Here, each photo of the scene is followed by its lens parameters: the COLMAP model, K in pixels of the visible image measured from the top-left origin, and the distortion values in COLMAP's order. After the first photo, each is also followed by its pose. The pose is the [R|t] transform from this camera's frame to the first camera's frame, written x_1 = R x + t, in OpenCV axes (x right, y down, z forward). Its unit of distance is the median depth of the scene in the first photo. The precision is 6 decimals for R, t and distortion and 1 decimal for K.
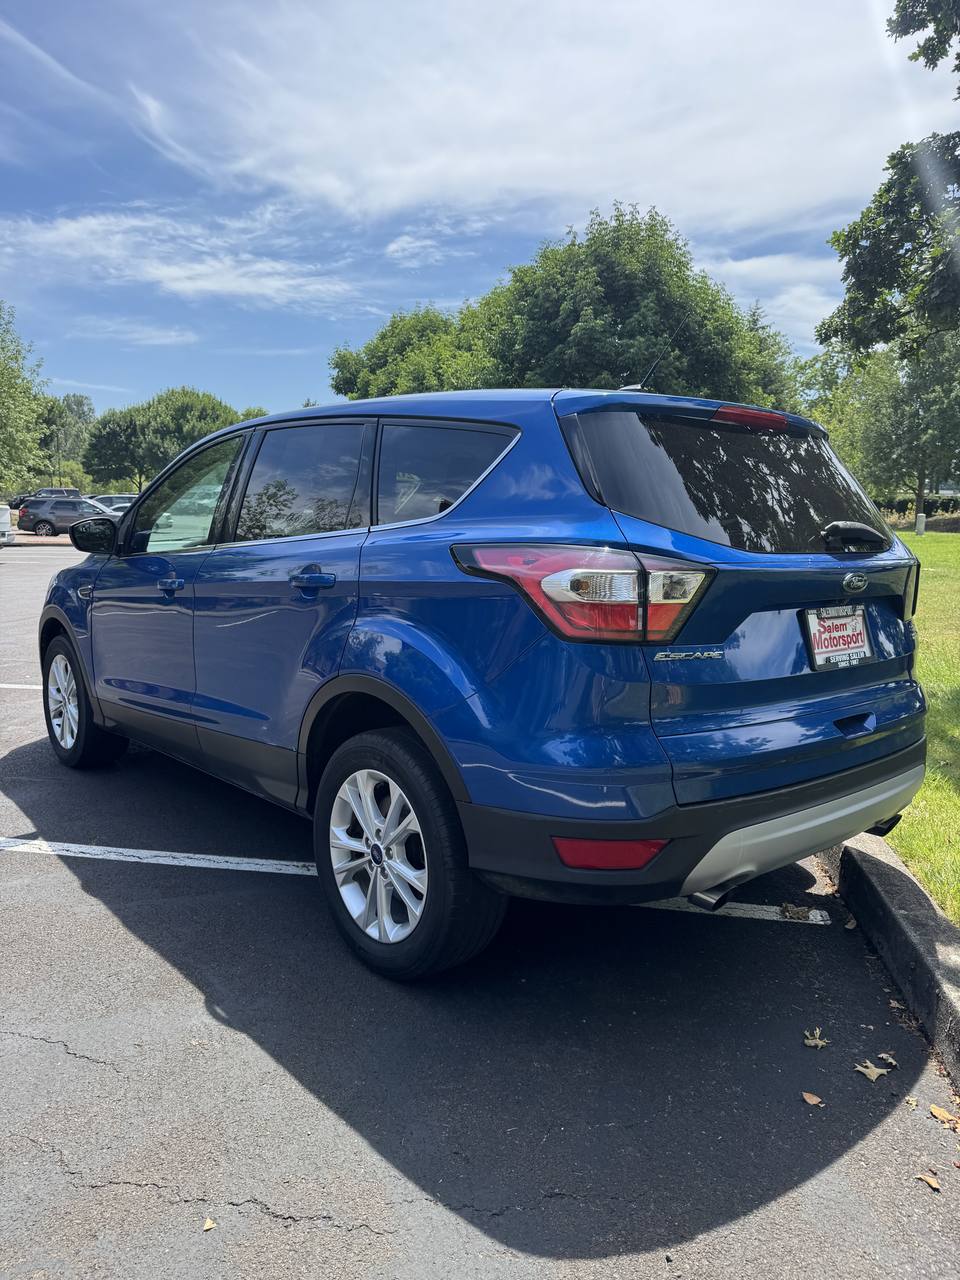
lens RADIAL K [[930.7, 0, 479.3], [0, 930.7, 642.1], [0, 0, 1]] dist [0.001869, -0.002586]
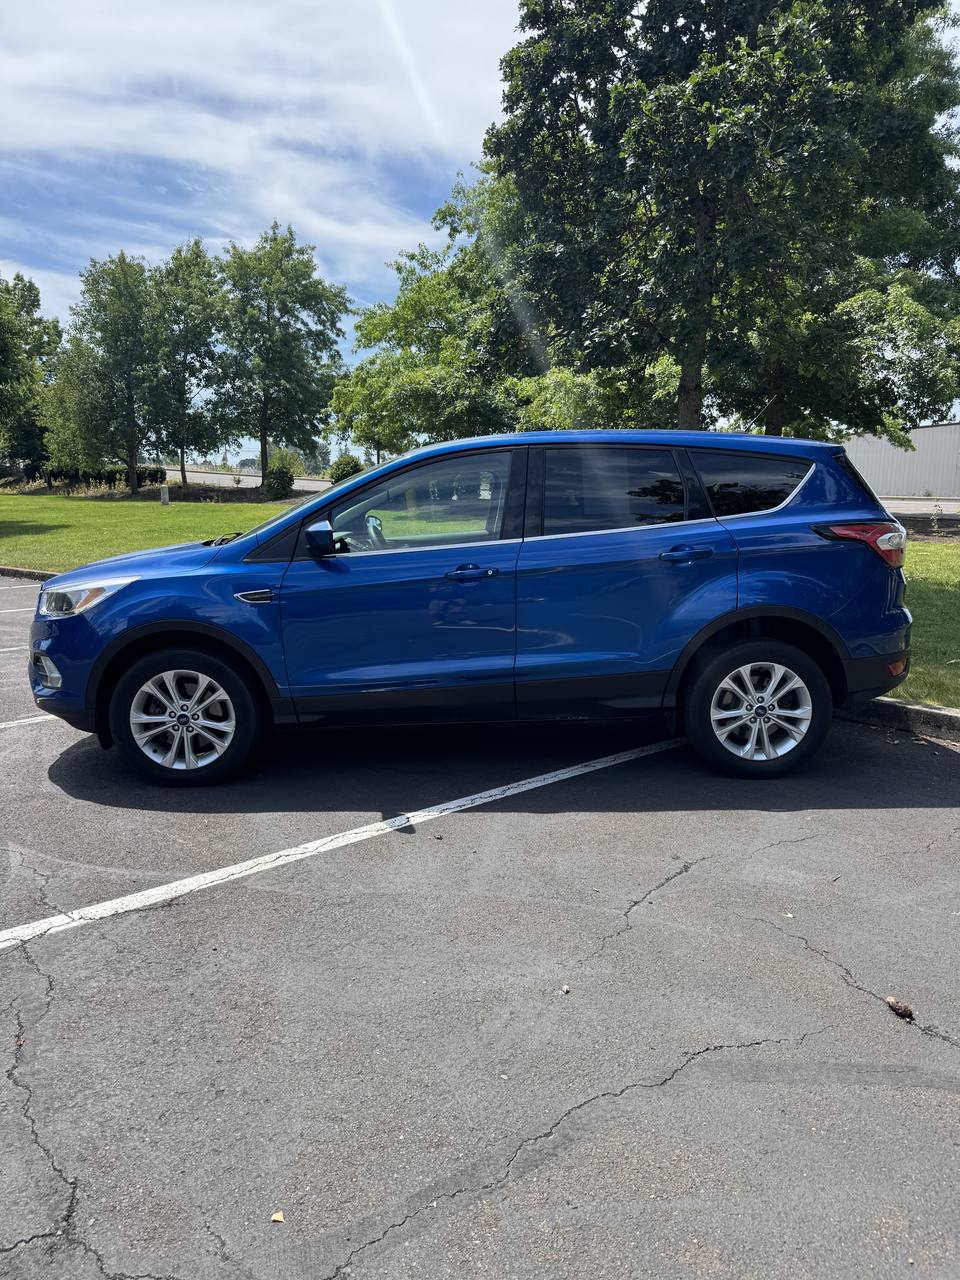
lens RADIAL K [[930.7, 0, 477.1], [0, 930.7, 646.9], [0, 0, 1]] dist [0.001869, -0.002586]
pose [[0.622258, -0.146167, 0.769045, -1.276042], [0.115442, 0.988806, 0.094527, -0.079477], [-0.774253, 0.029960, 0.632167, 0.236999]]
